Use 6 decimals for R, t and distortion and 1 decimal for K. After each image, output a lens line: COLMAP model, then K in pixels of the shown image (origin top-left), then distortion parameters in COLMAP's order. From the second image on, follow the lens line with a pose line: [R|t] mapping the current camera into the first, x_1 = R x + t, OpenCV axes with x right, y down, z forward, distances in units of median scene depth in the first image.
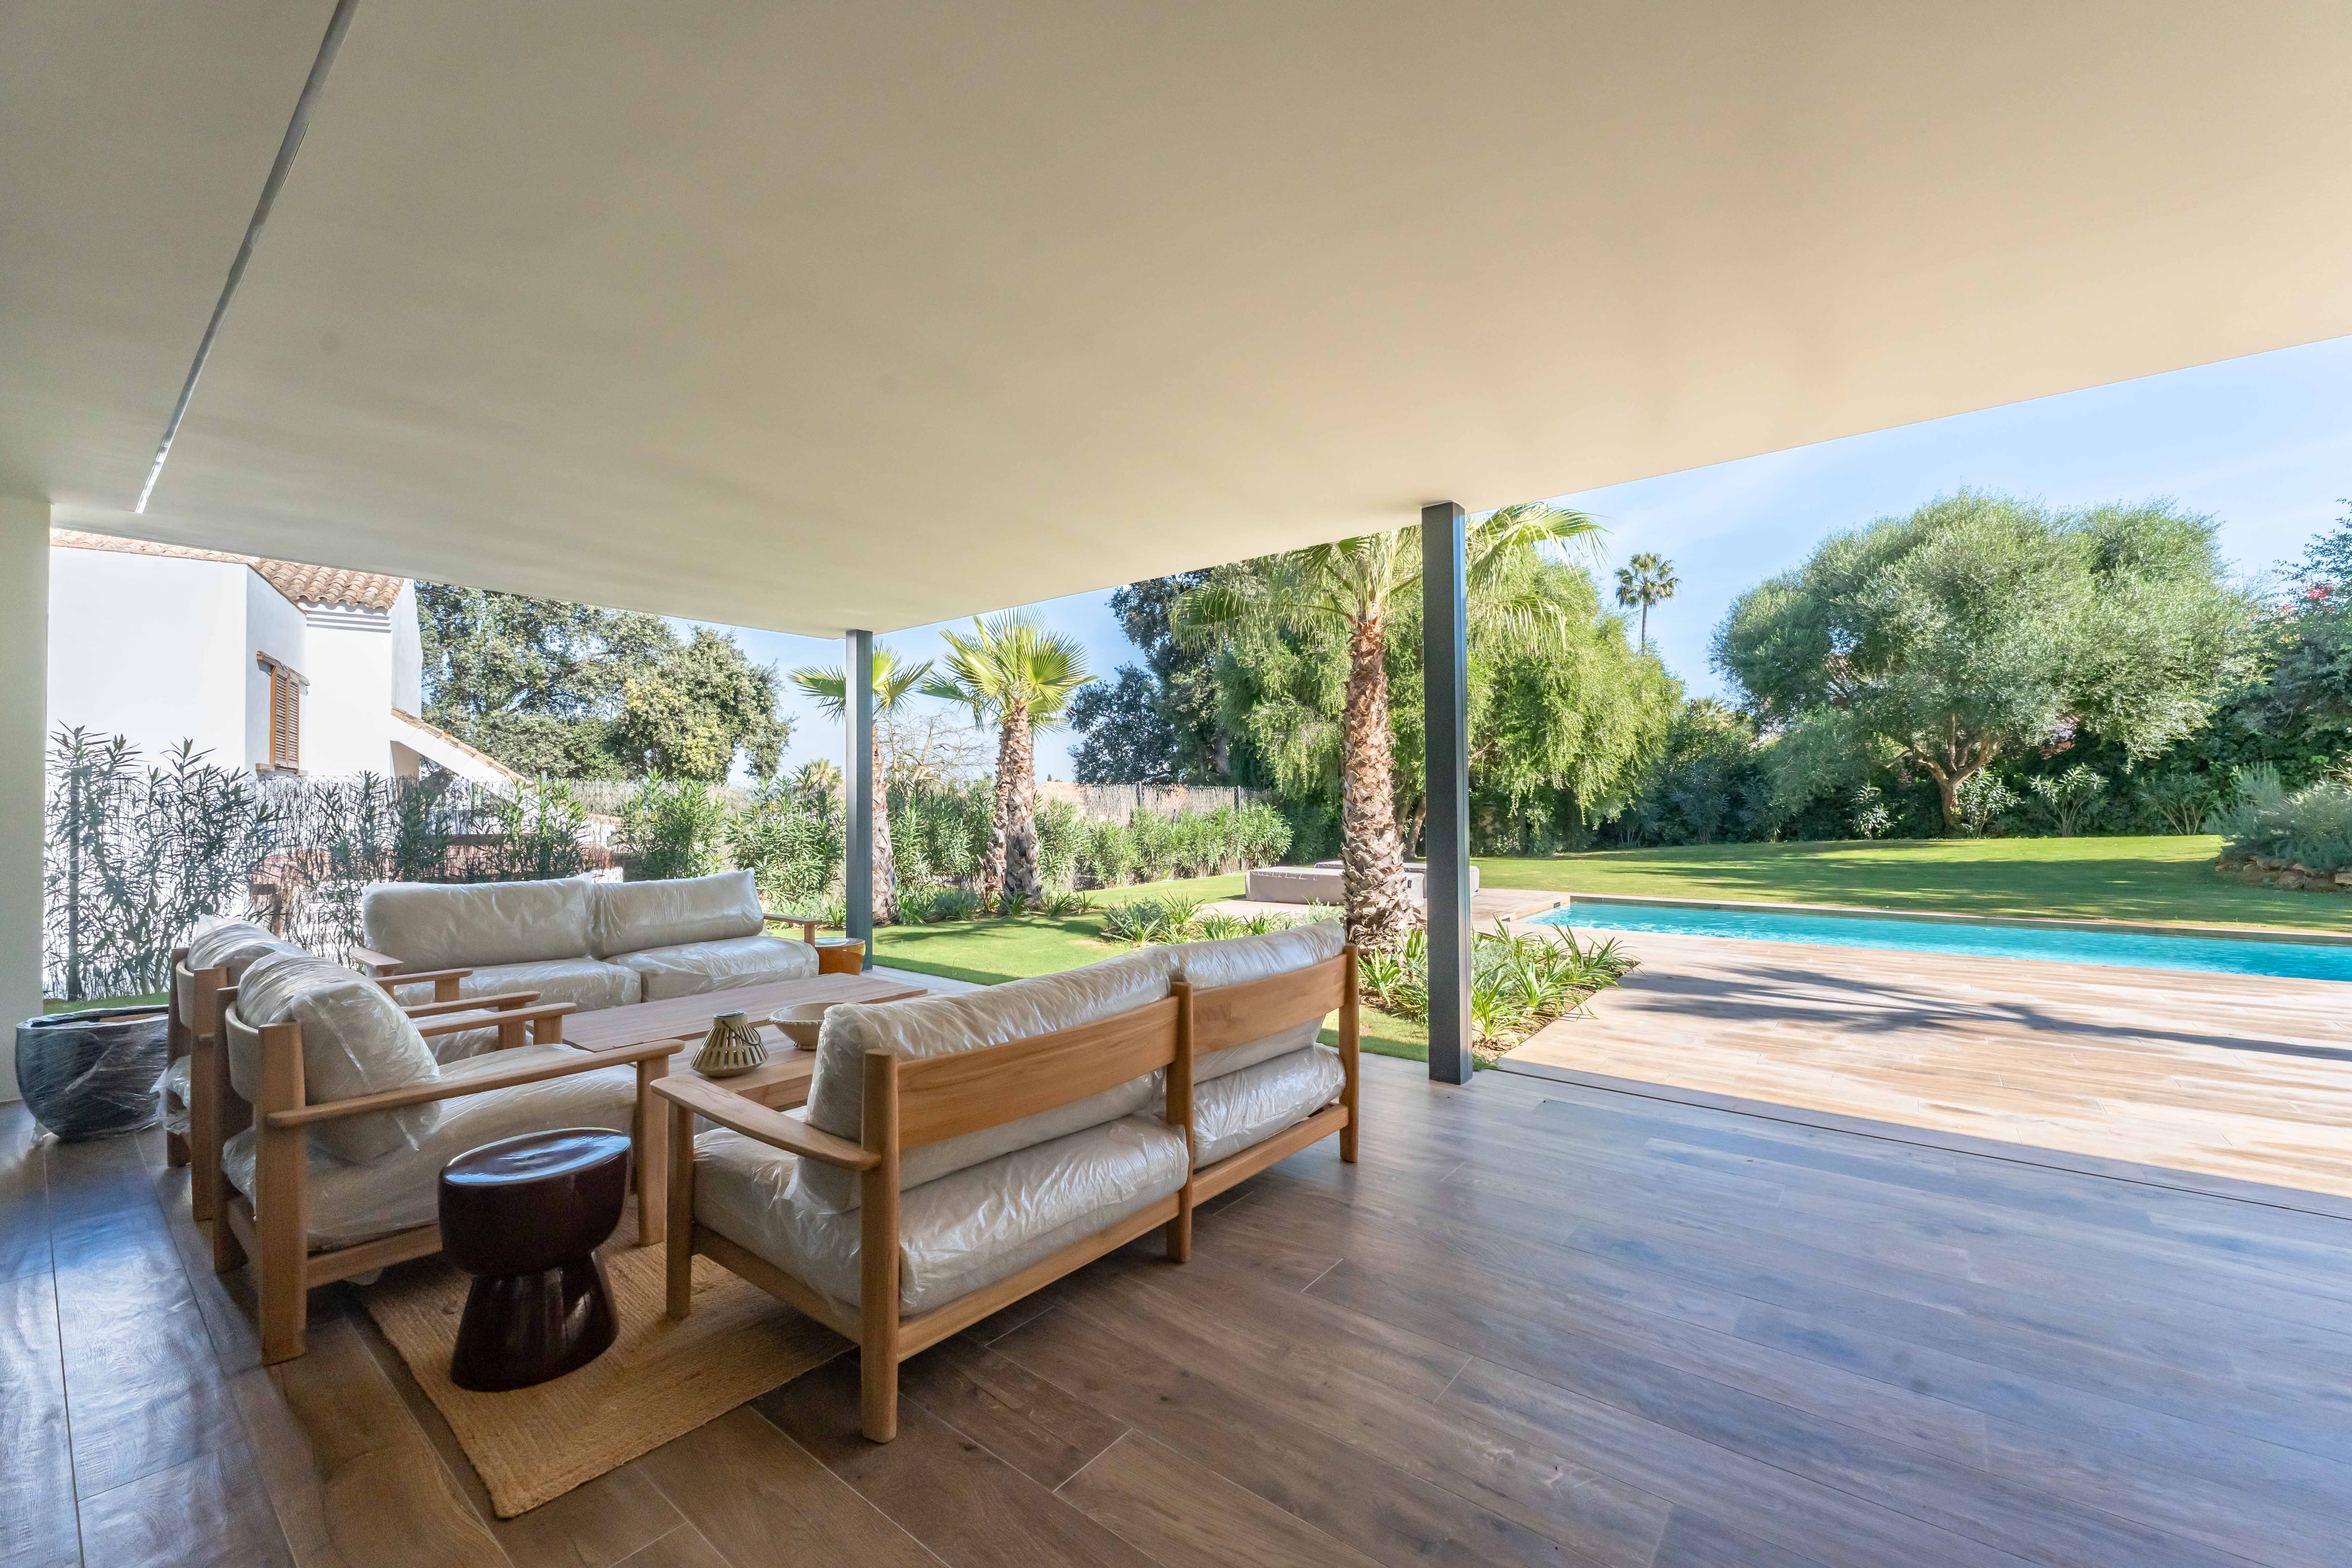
lens RADIAL K [[943.3, 0, 1181.8], [0, 943.3, 789.8], [0, 0, 1]] dist [-0.009304, 0.000216]
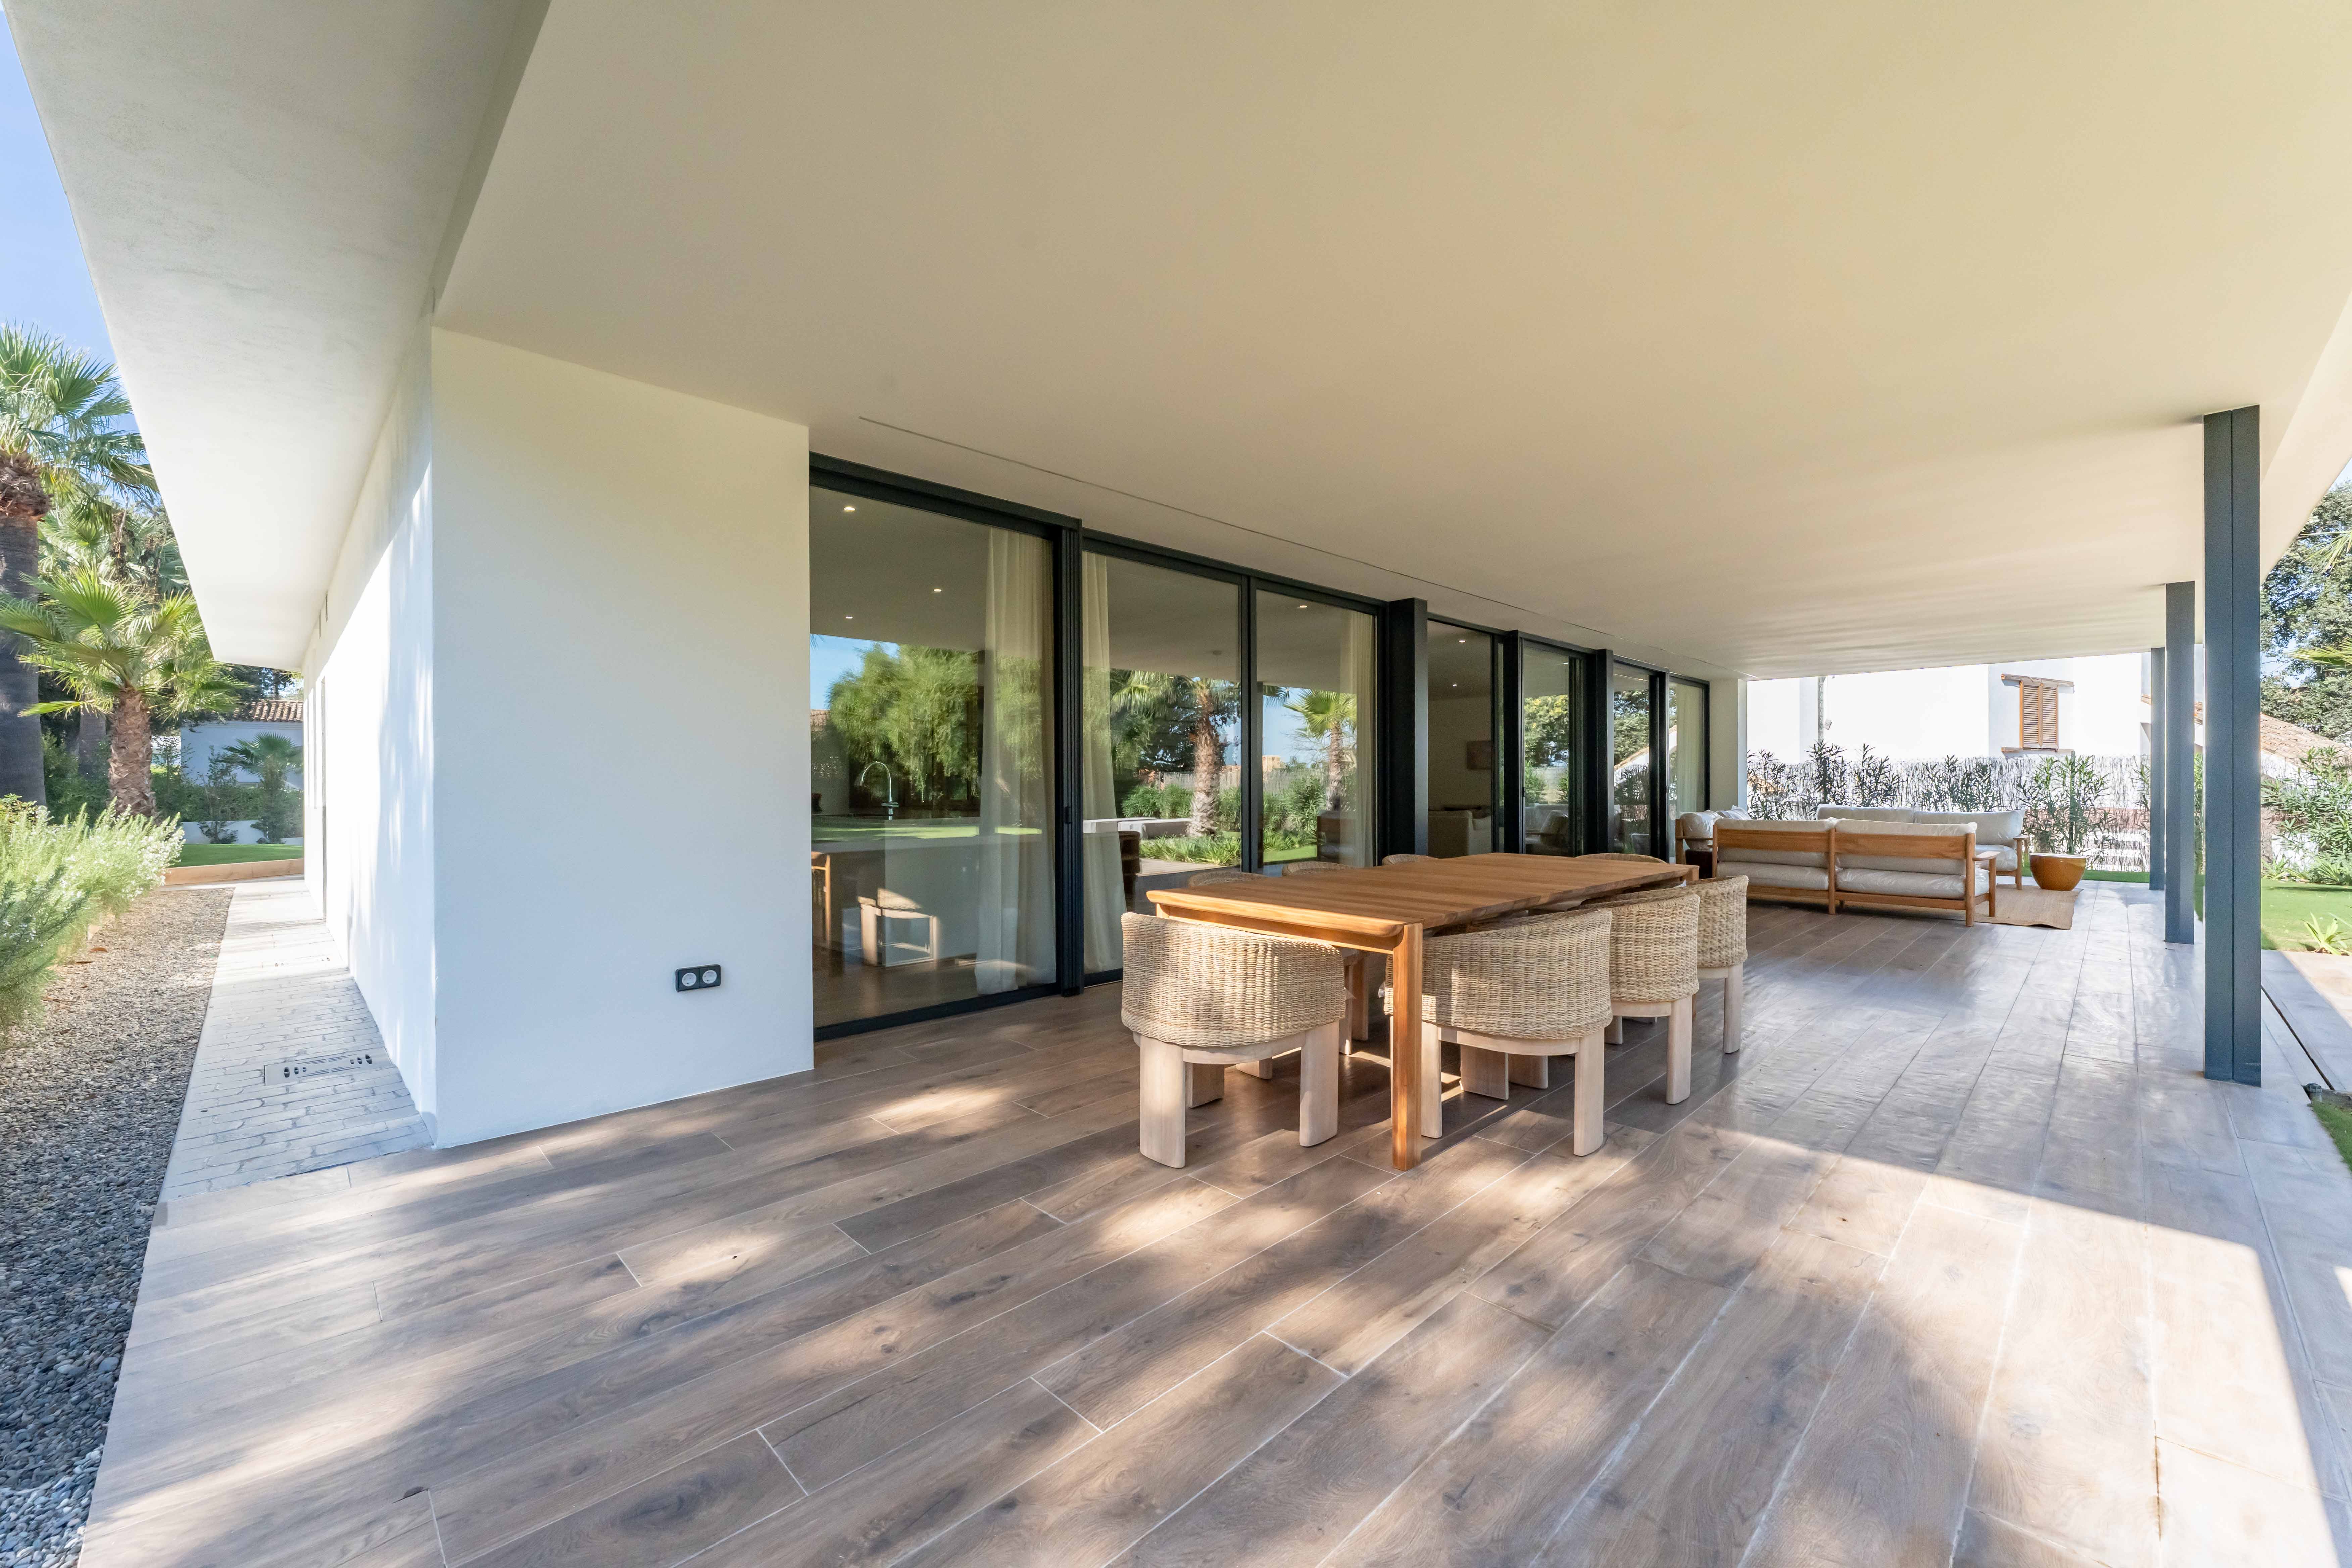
lens RADIAL K [[943.3, 0, 1171.8], [0, 943.3, 778.5], [0, 0, 1]] dist [-0.009304, 0.000216]
pose [[-0.128834, 0.006191, -0.991647, 0.488288], [0.013644, 0.999897, 0.004470, -0.001178], [0.991572, -0.012954, -0.128905, -0.107404]]
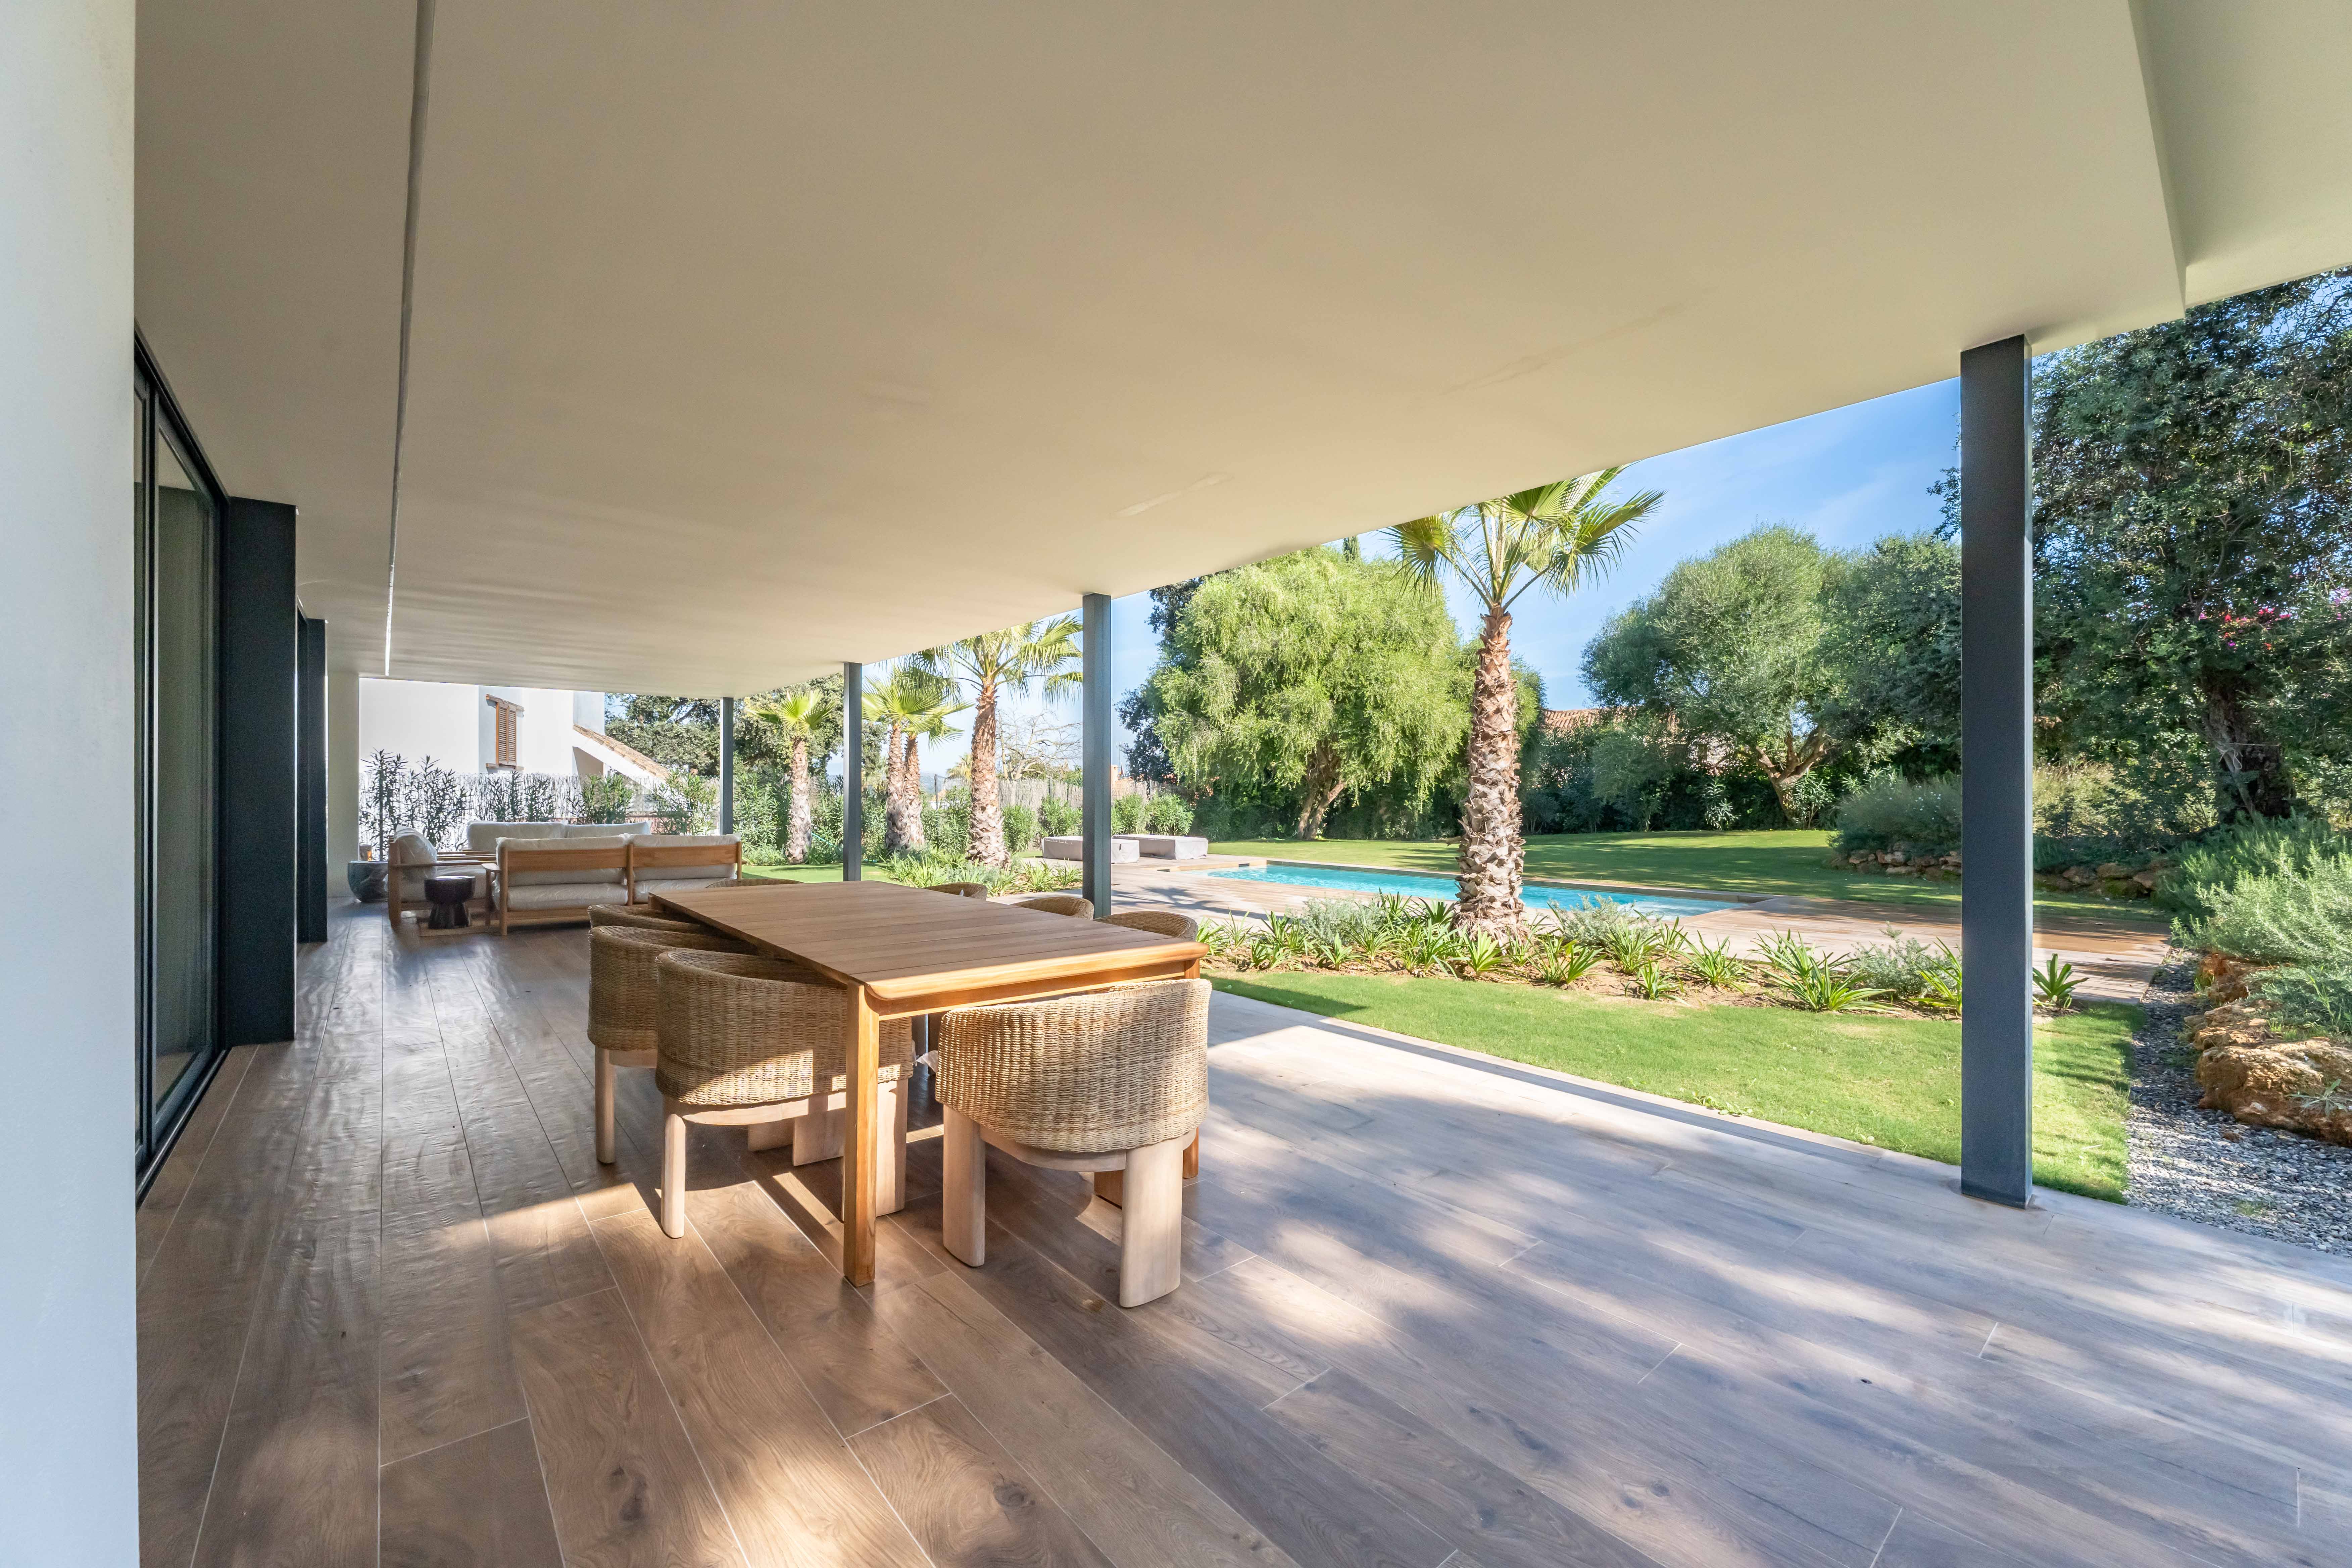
lens RADIAL K [[943.3, 0, 1170.4], [0, 943.3, 791.9], [0, 0, 1]] dist [-0.009304, 0.000216]
pose [[0.980340, 0.008665, -0.197125, 0.350274], [-0.006300, 0.999900, 0.012621, -0.004349], [0.197215, -0.011131, 0.980297, -0.259114]]
